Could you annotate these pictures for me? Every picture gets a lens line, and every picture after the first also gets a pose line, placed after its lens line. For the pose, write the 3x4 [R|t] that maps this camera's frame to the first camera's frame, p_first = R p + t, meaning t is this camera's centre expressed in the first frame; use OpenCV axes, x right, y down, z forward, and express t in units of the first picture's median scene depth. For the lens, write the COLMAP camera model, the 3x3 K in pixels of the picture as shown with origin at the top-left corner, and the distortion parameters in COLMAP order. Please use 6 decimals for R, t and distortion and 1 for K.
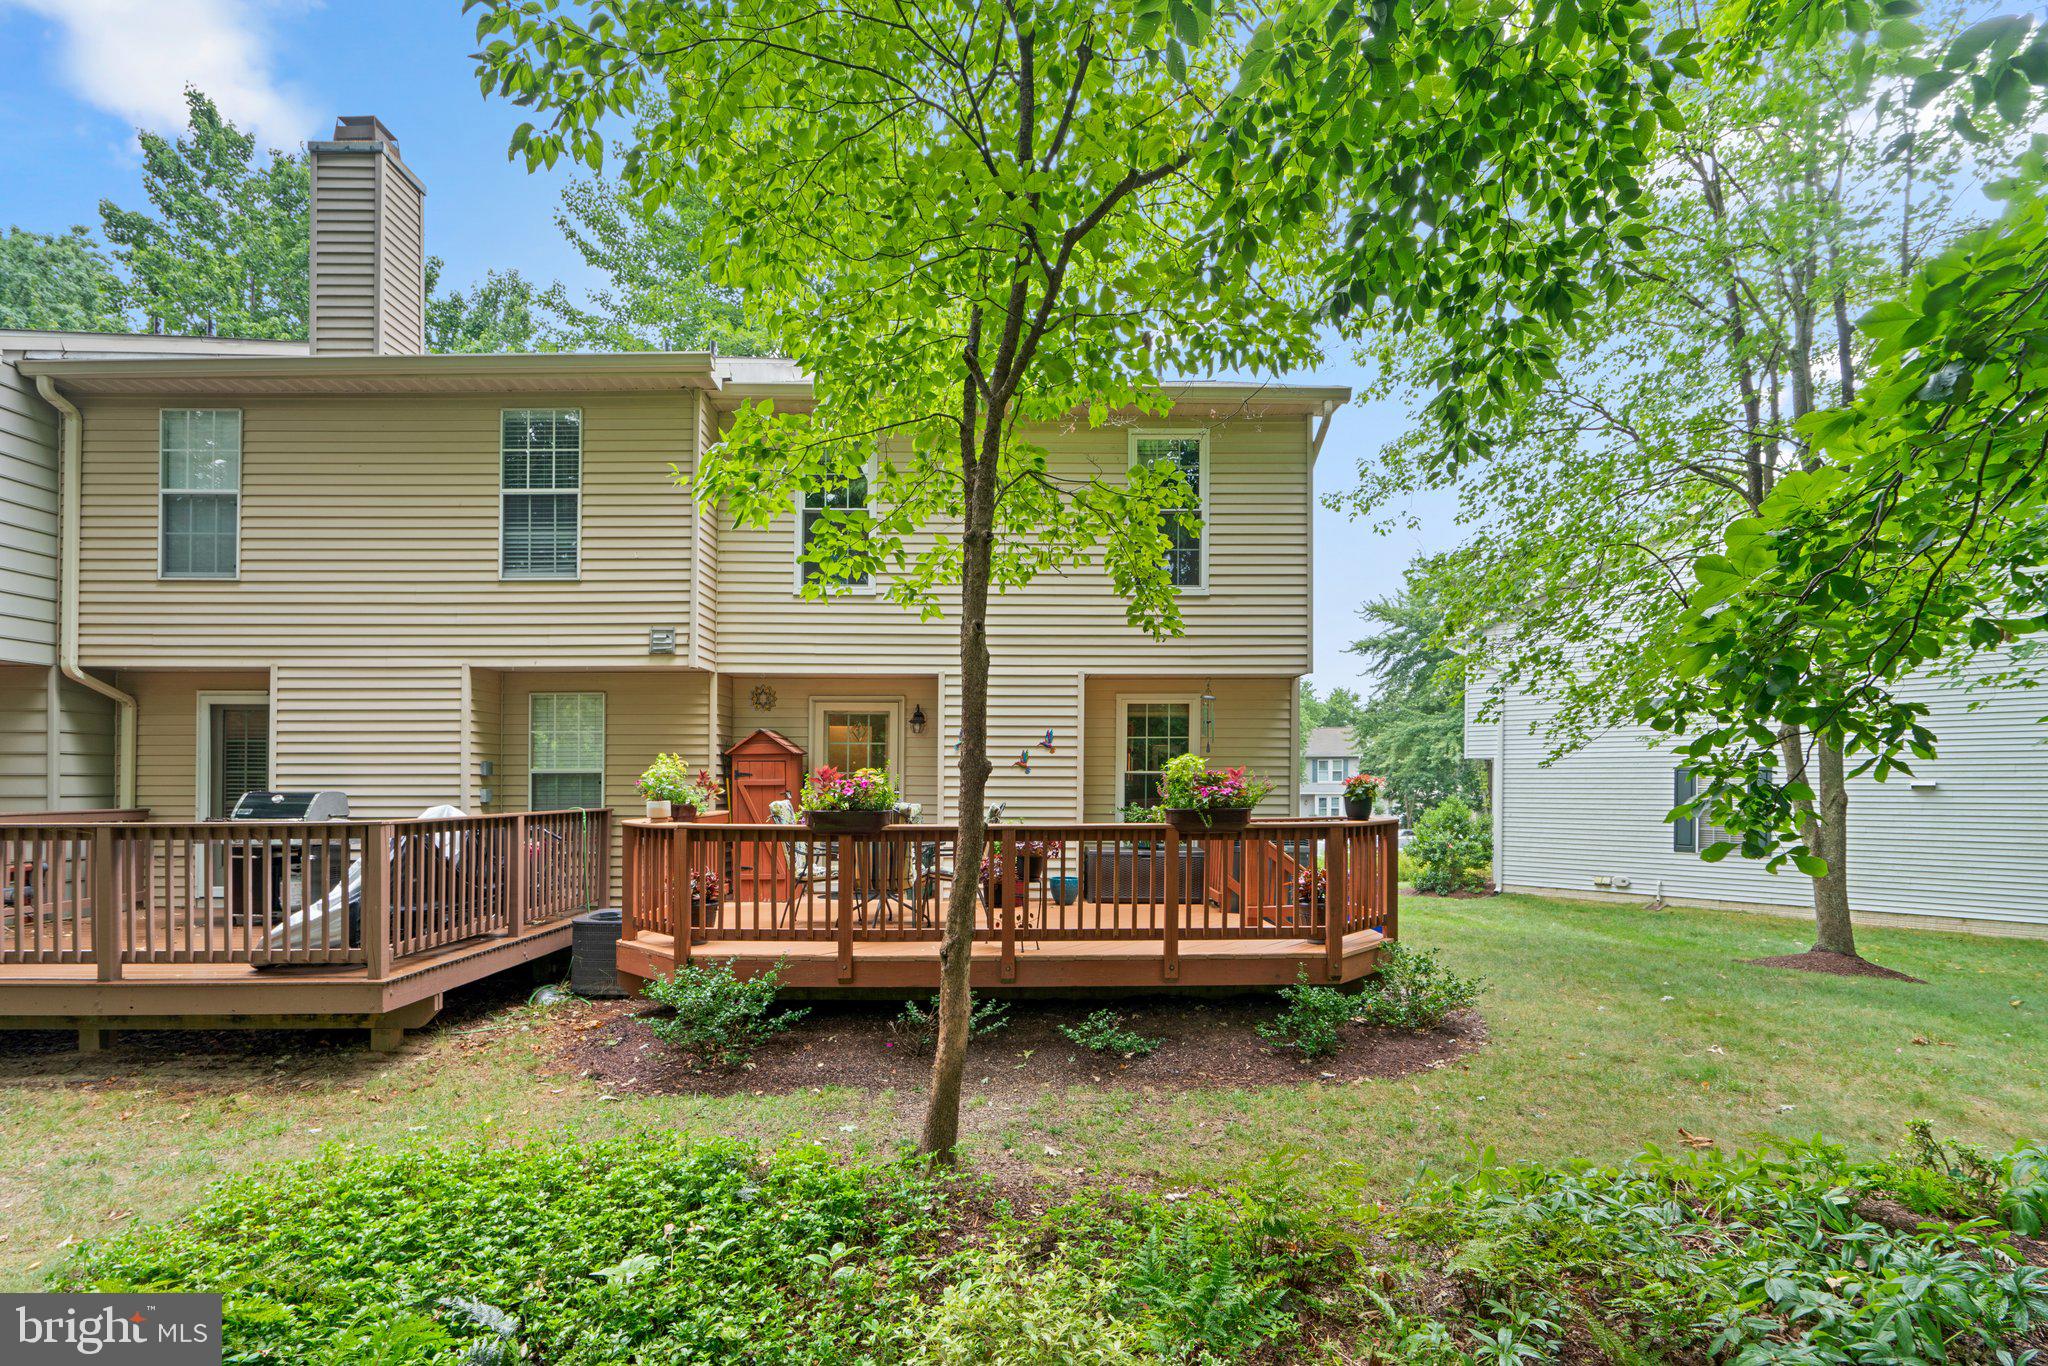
lens RADIAL K [[964.4, 0, 1004.9], [0, 964.4, 724.4], [0, 0, 1]] dist [-0.002128, 0.001192]
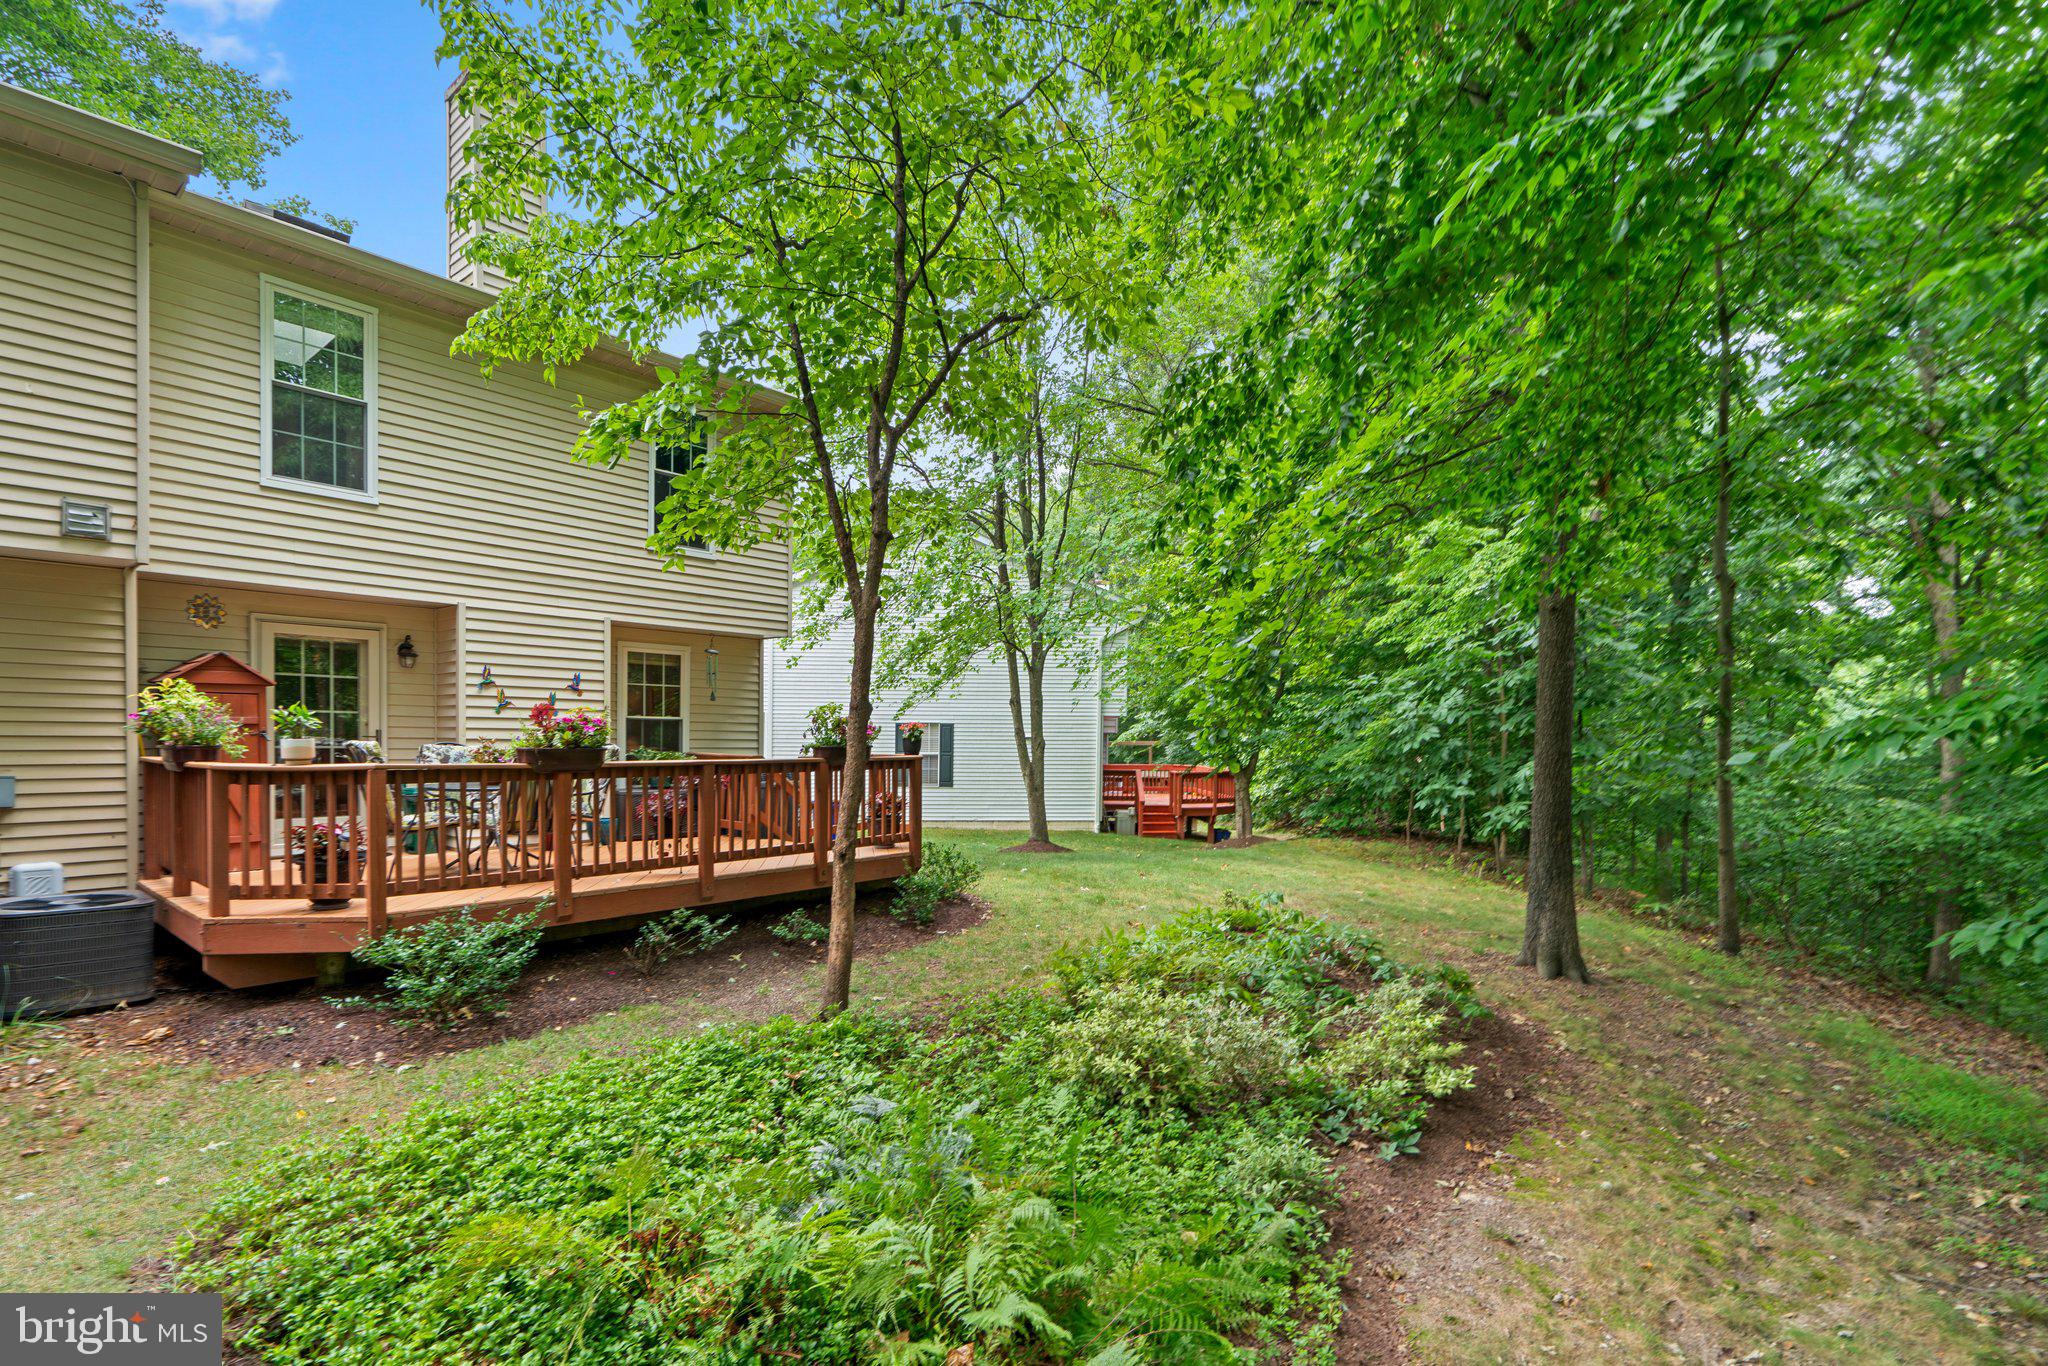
lens RADIAL K [[964.4, 0, 1004.9], [0, 964.4, 724.4], [0, 0, 1]] dist [-0.002128, 0.001192]
pose [[0.651036, 0.016070, 0.758877, -0.452275], [-0.057637, 0.997936, 0.028314, 0.005326], [-0.756856, -0.062172, 0.650618, 0.005389]]
